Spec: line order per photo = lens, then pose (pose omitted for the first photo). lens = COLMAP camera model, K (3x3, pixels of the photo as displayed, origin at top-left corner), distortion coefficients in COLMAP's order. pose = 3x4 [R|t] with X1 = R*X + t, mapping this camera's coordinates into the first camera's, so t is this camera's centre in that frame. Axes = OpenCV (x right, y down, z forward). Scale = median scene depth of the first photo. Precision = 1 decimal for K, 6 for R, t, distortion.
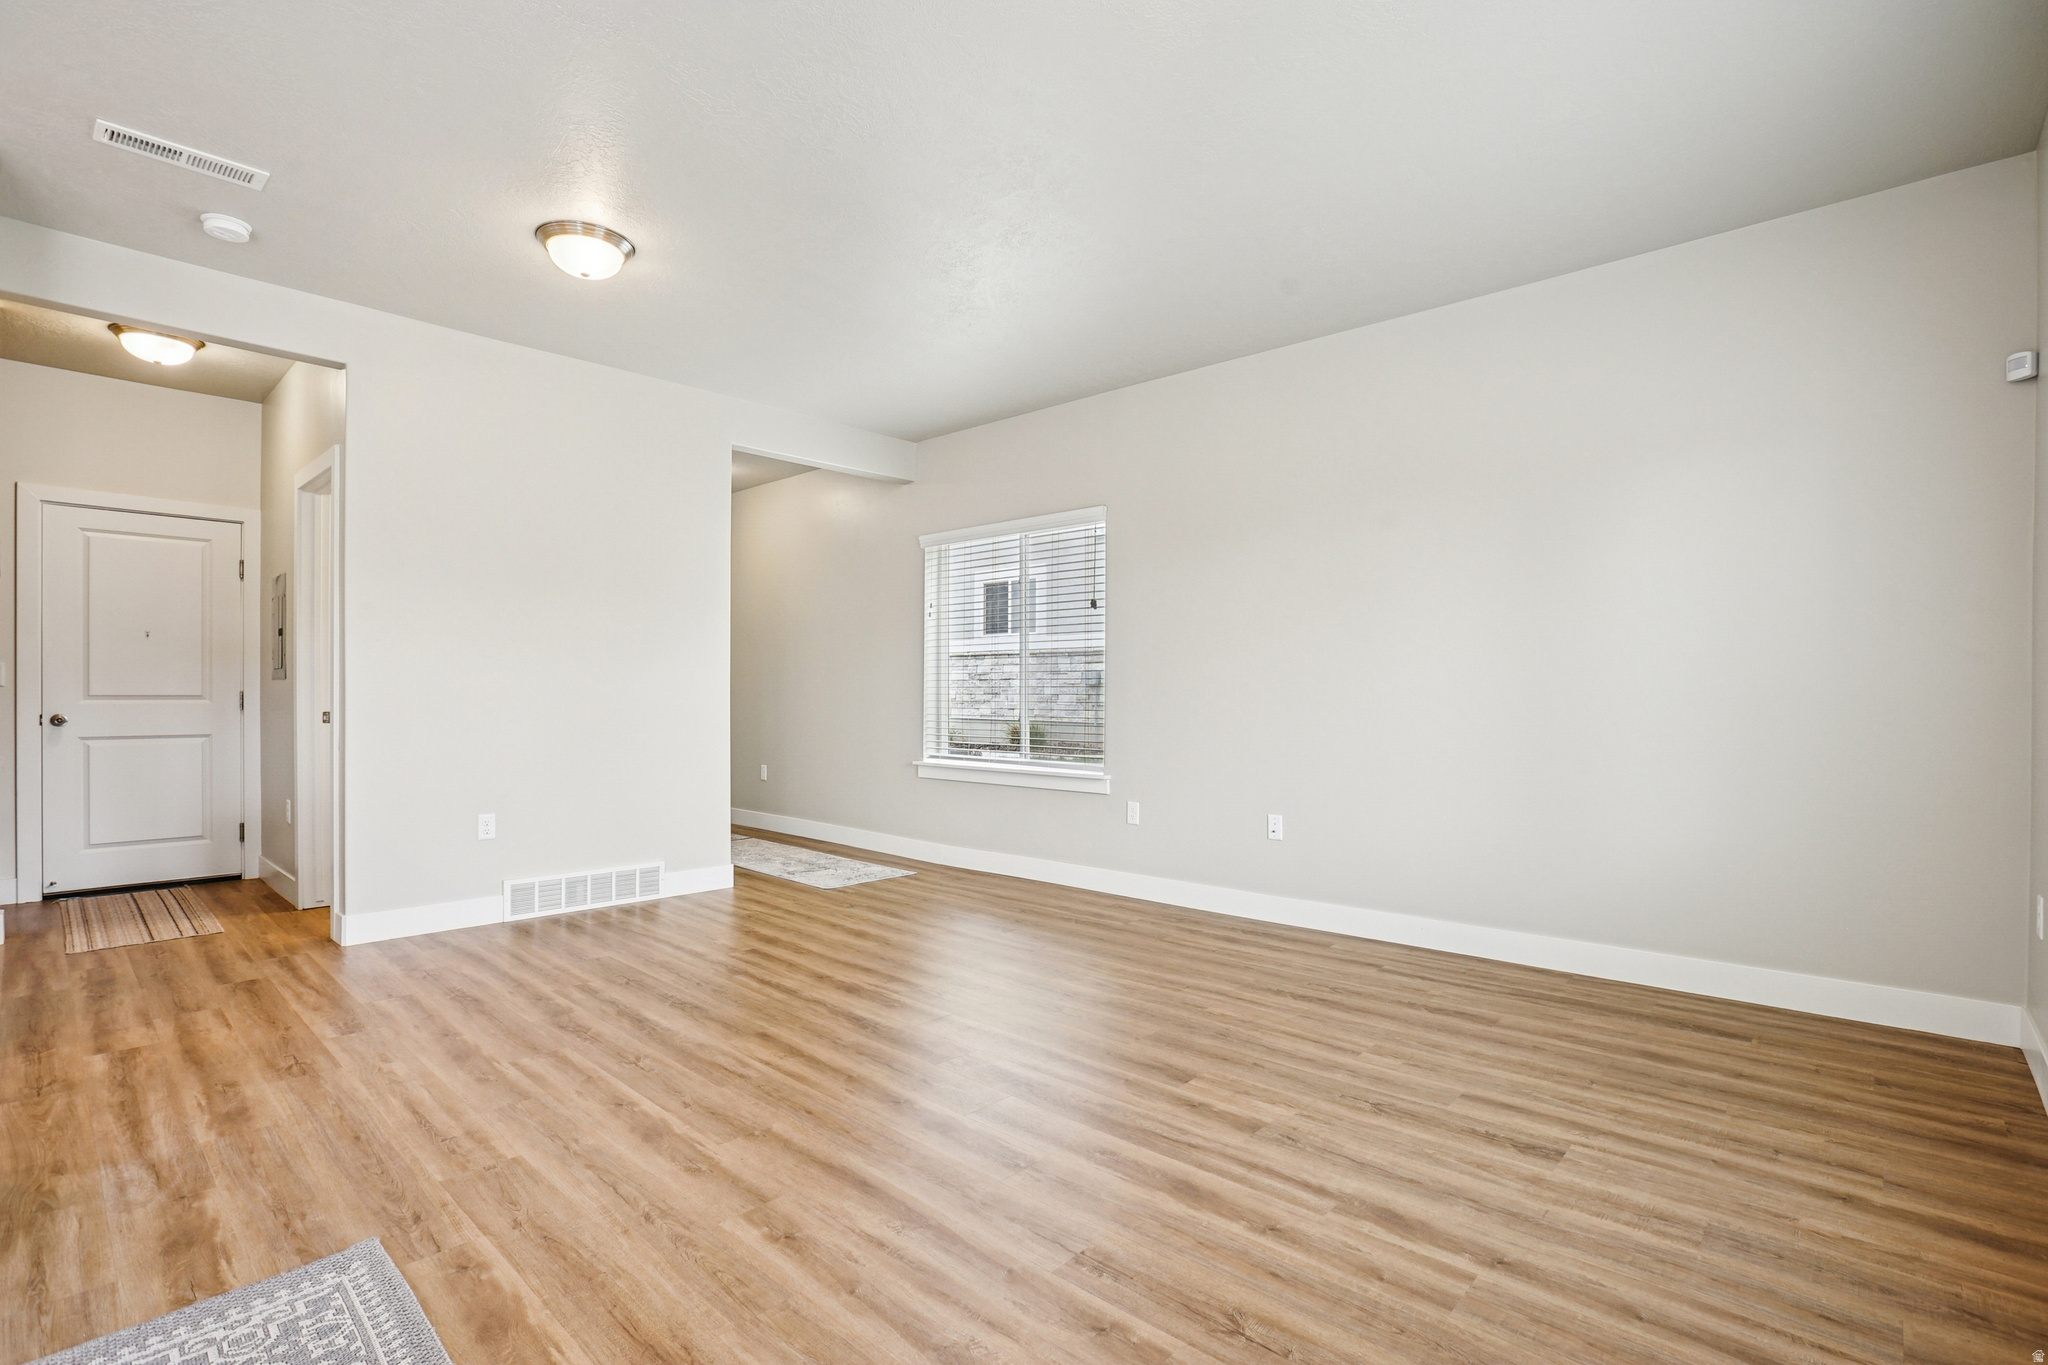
lens RADIAL K [[968.0, 0, 1033.7], [0, 968.0, 695.1], [0, 0, 1]] dist [-0.051019, 0.017812]
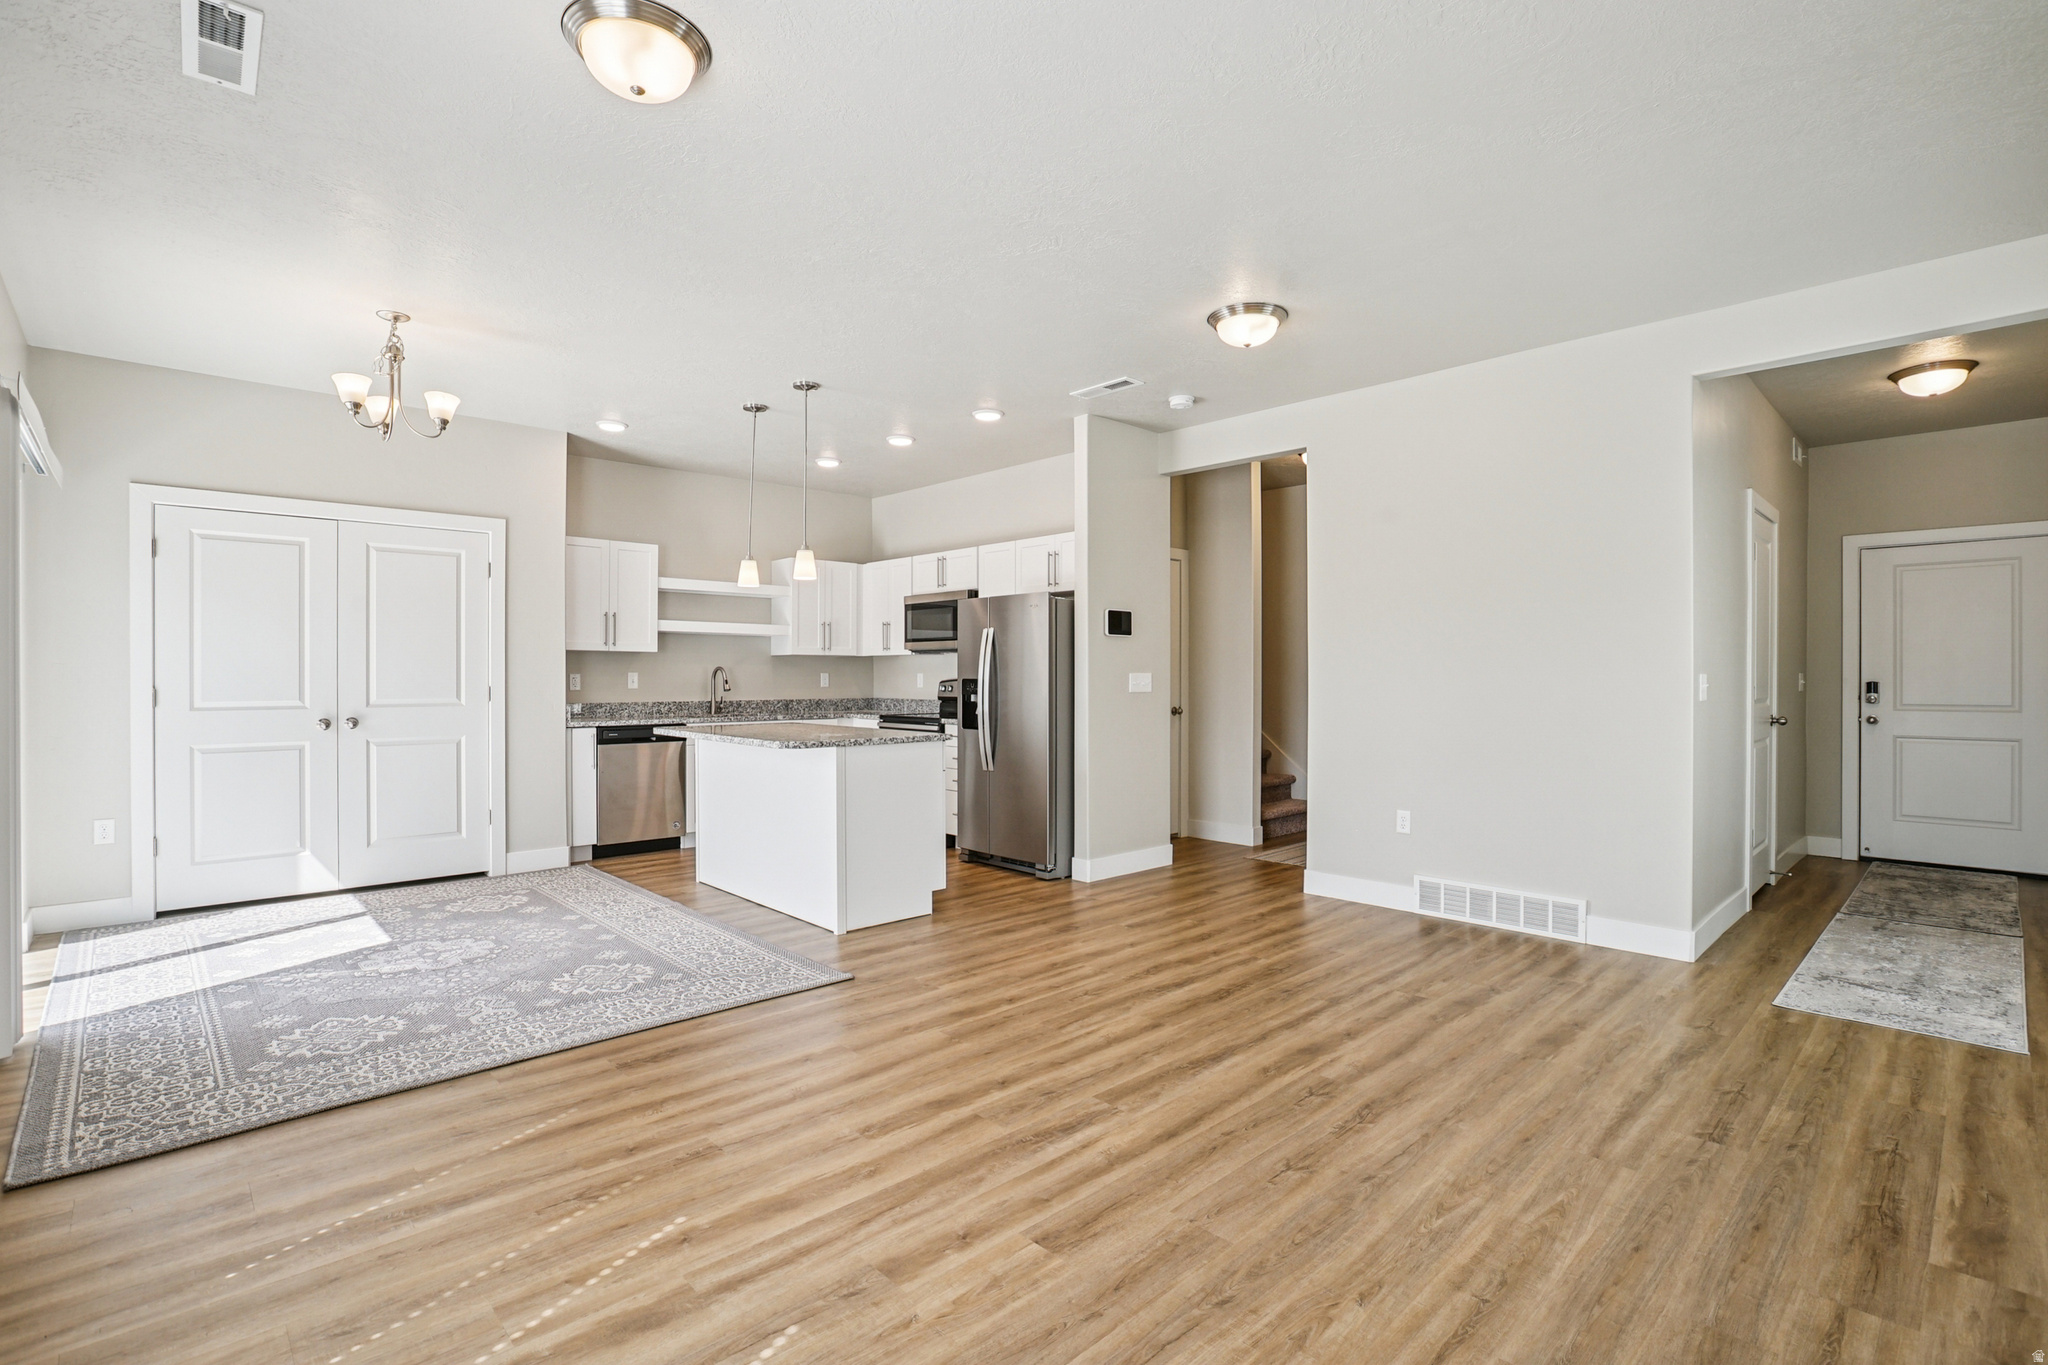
lens RADIAL K [[945.4, 0, 1014.2], [0, 945.4, 679.1], [0, 0, 1]] dist [-0.043800, 0.013130]
pose [[-0.073281, -0.000209, -0.997311, 0.785179], [-0.003111, 0.999995, 0.000019, -0.037921], [0.997306, 0.003104, -0.073281, 0.904670]]
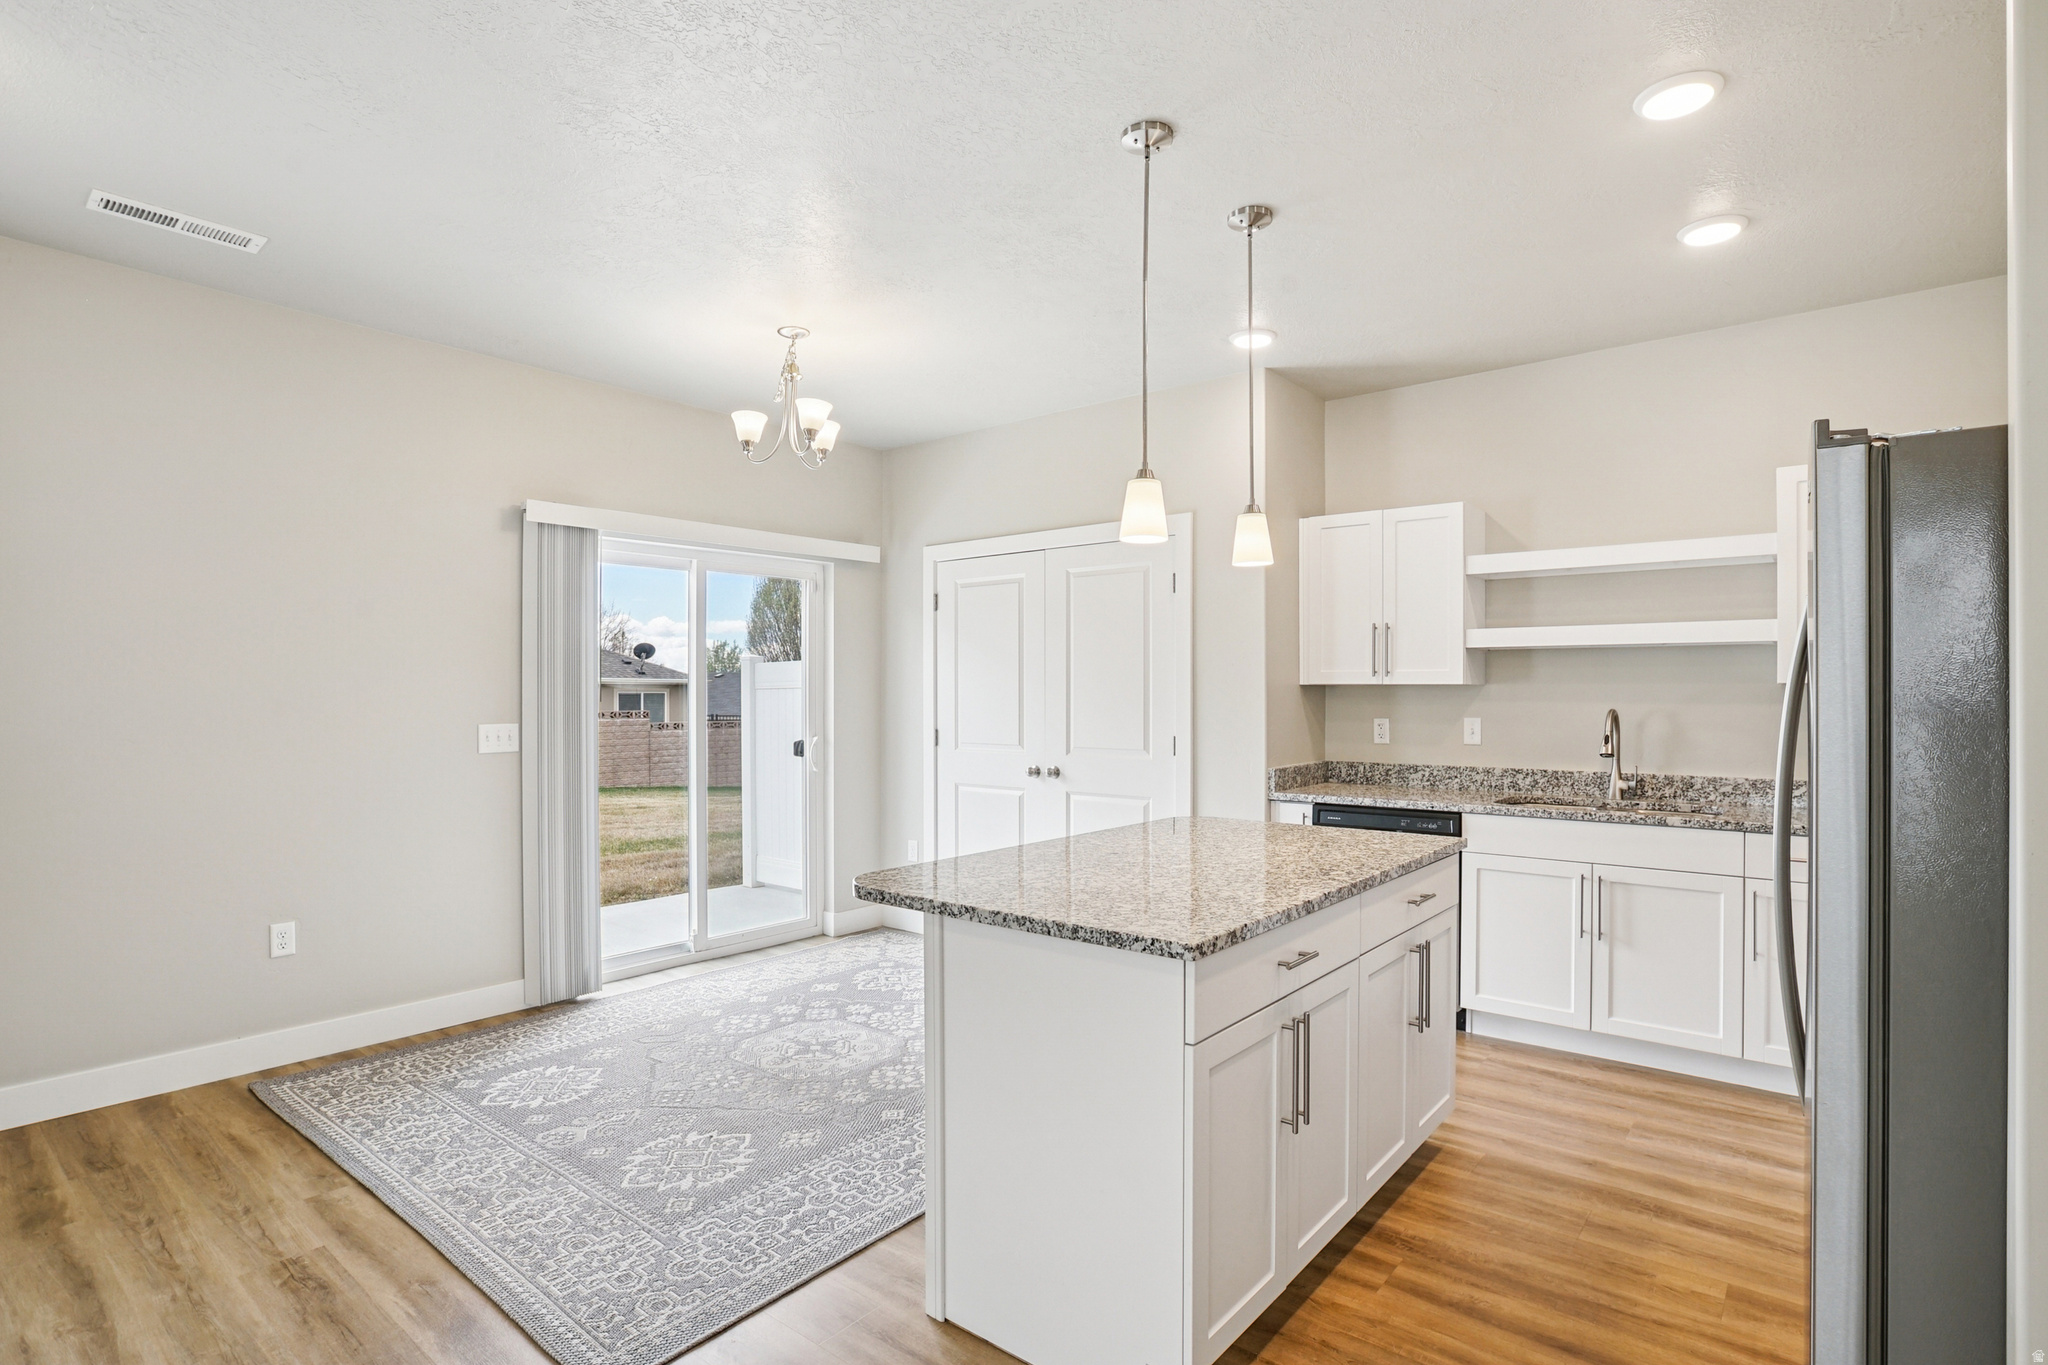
lens RADIAL K [[1033.8, 0, 1035.5], [0, 1033.8, 687.3], [0, 0, 1]] dist [-0.046716, 0.018304]
pose [[-0.997729, -0.003120, -0.067283, -0.651681], [-0.002982, 0.999993, -0.002156, -0.089293], [0.067289, -0.001950, -0.997732, 1.266153]]
